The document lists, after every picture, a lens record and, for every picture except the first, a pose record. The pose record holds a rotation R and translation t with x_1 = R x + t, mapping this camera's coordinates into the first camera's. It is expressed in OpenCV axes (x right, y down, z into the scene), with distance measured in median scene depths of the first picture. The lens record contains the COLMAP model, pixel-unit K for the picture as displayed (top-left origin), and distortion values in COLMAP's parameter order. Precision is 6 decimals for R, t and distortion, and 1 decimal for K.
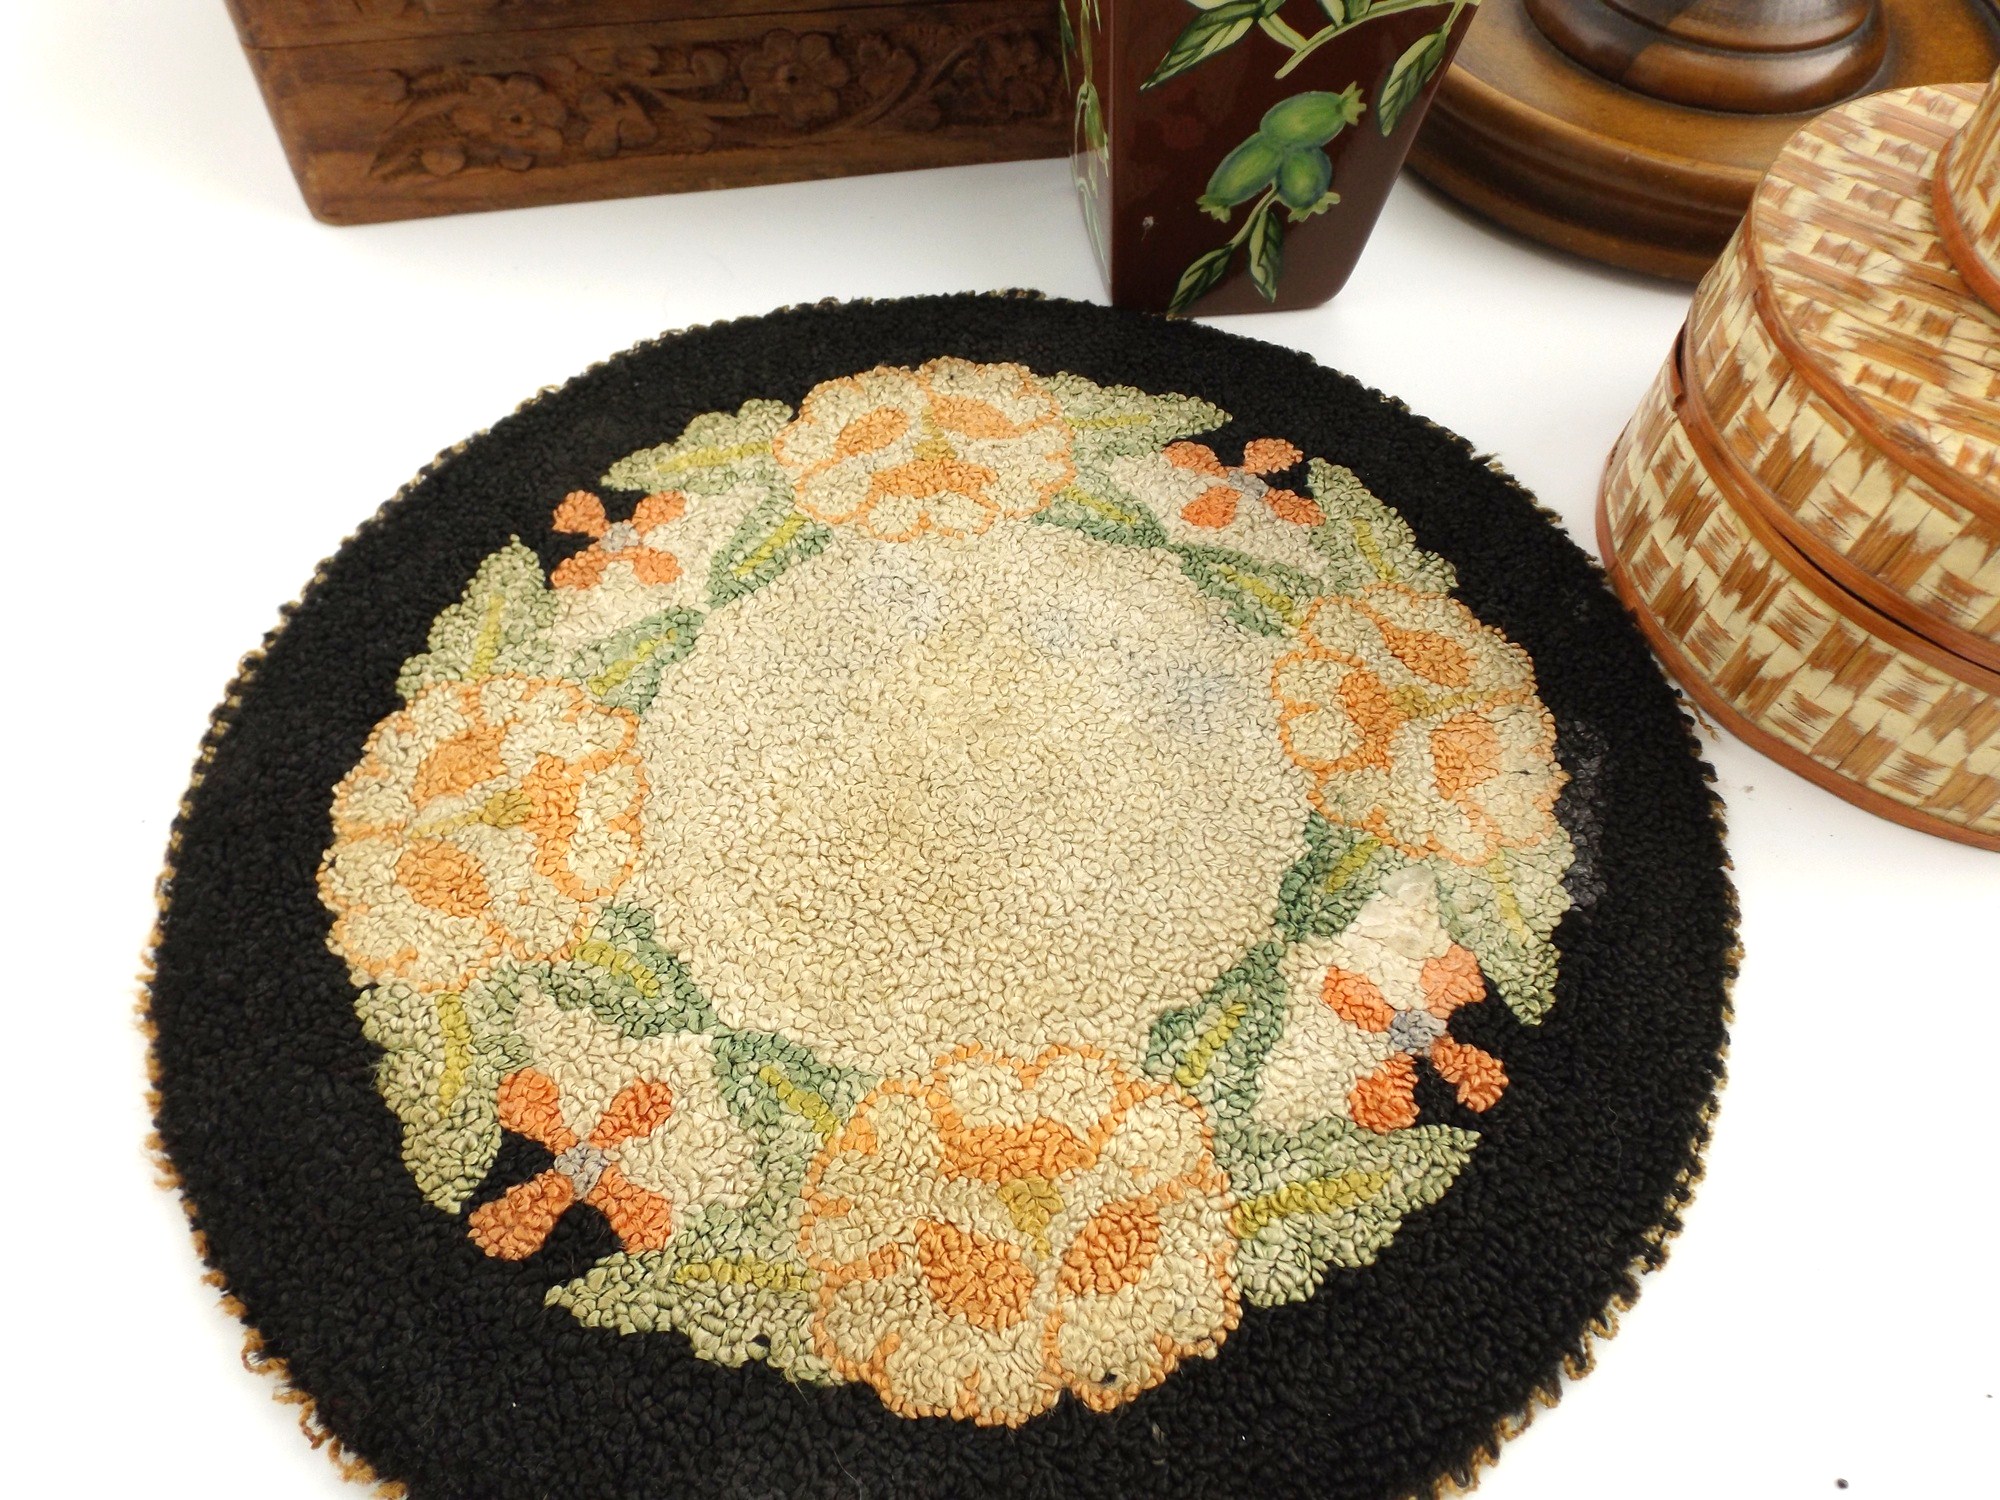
lens RADIAL K [[1394.8, 0, 984.4], [0, 1394.8, 733.3], [0, 0, 1]] dist [0.003663, -0.017008]
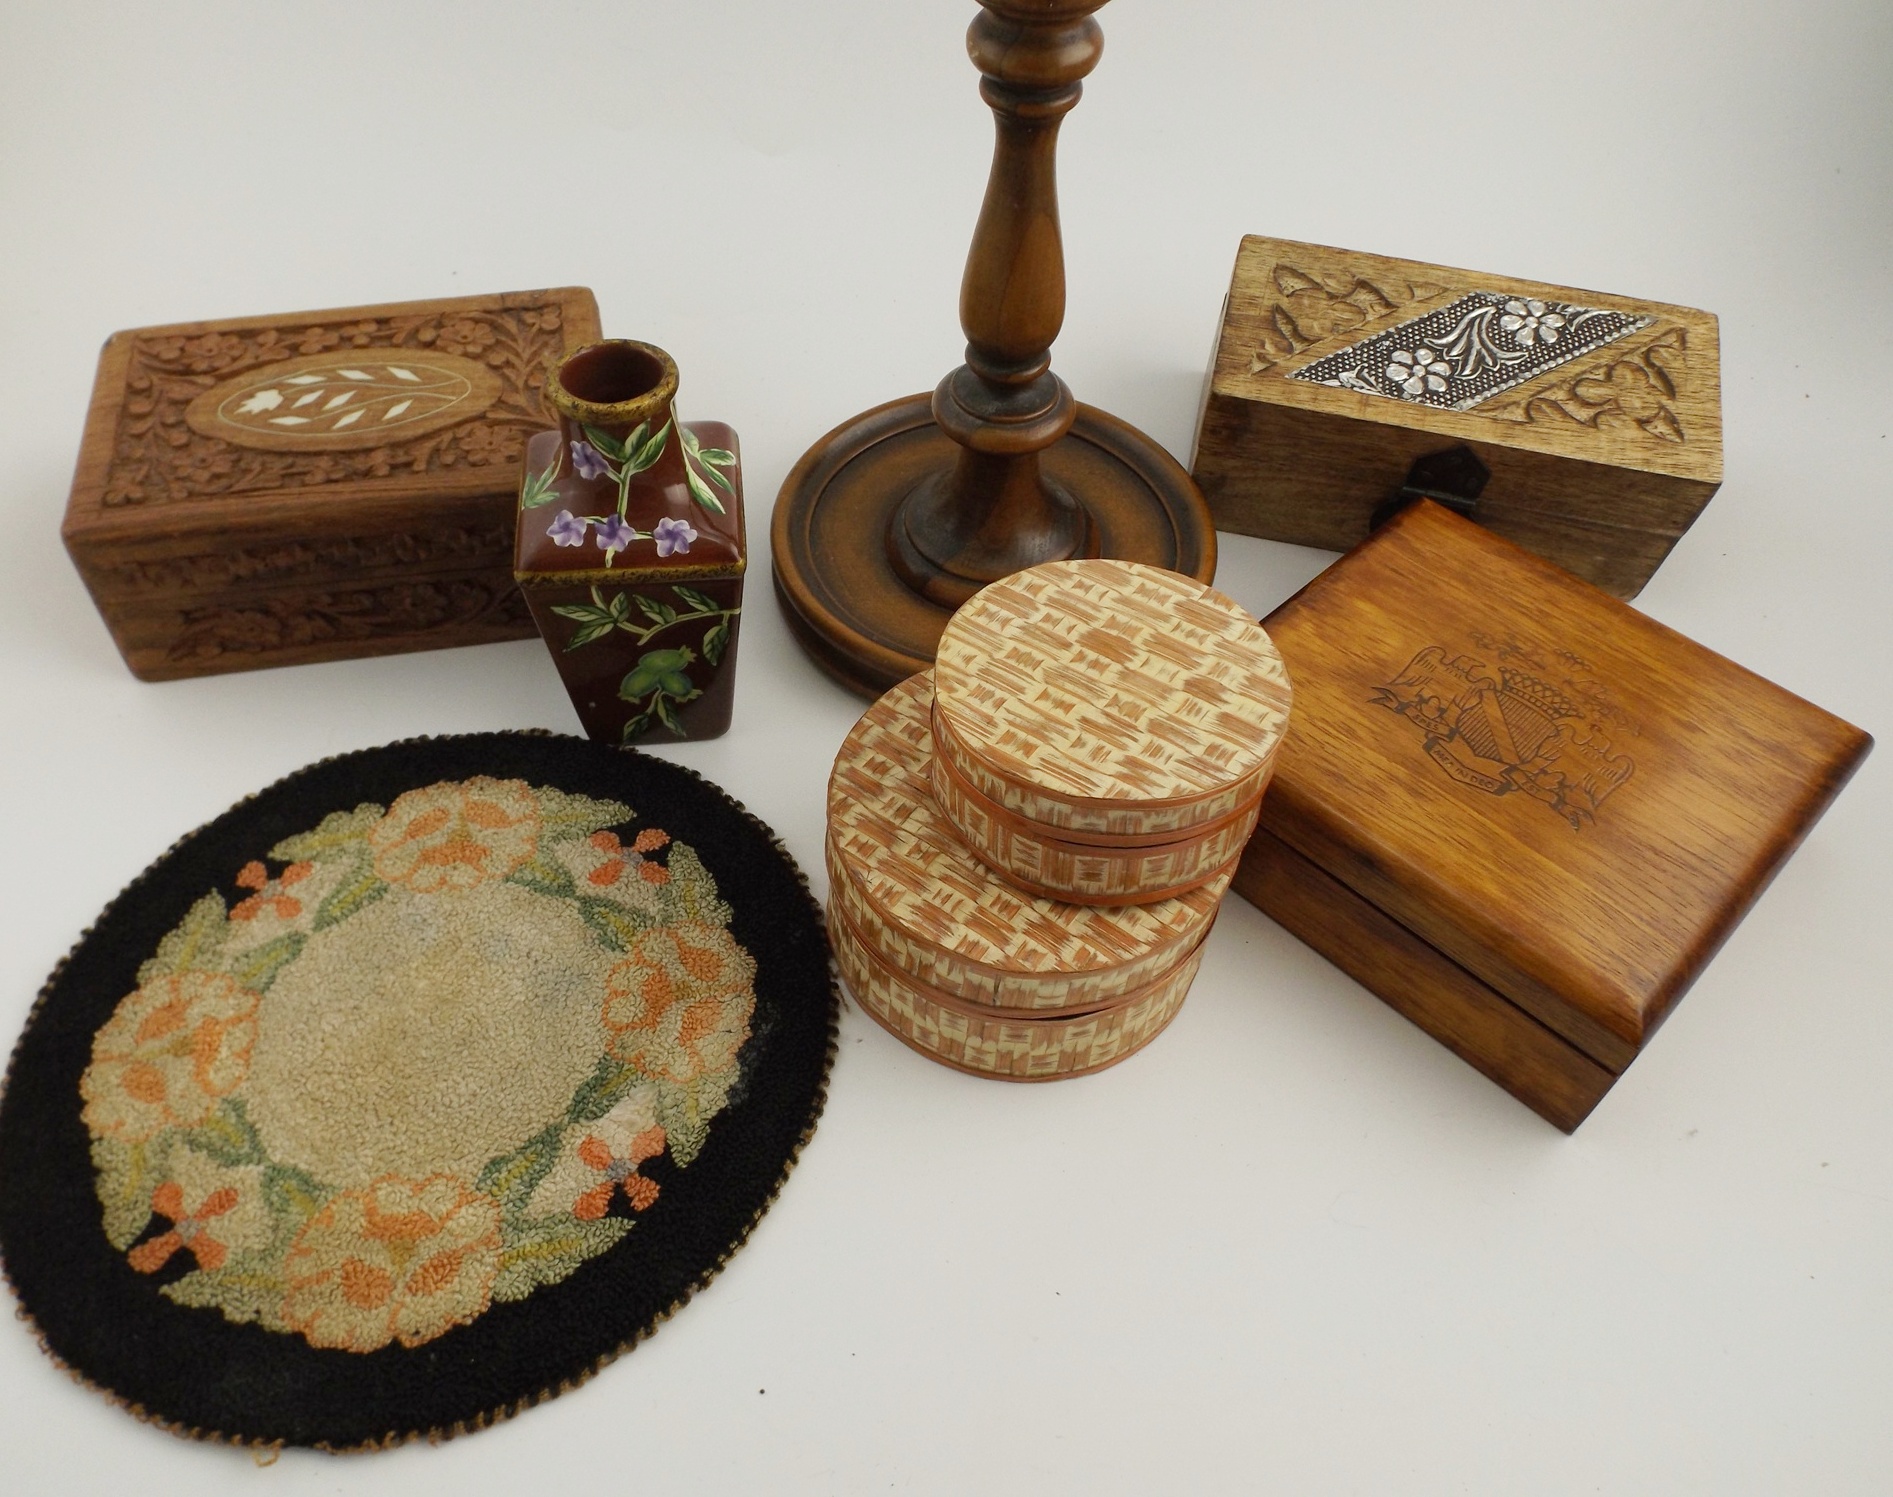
lens RADIAL K [[1407.6, 0, 923.7], [0, 1407.6, 732.4], [0, 0, 1]] dist [-0.003321, -0.014589]
pose [[0.999922, 0.011567, -0.004702, 0.669097], [-0.011991, 0.994569, -0.103386, -0.184027], [0.003480, 0.103435, 0.994630, -0.950367]]
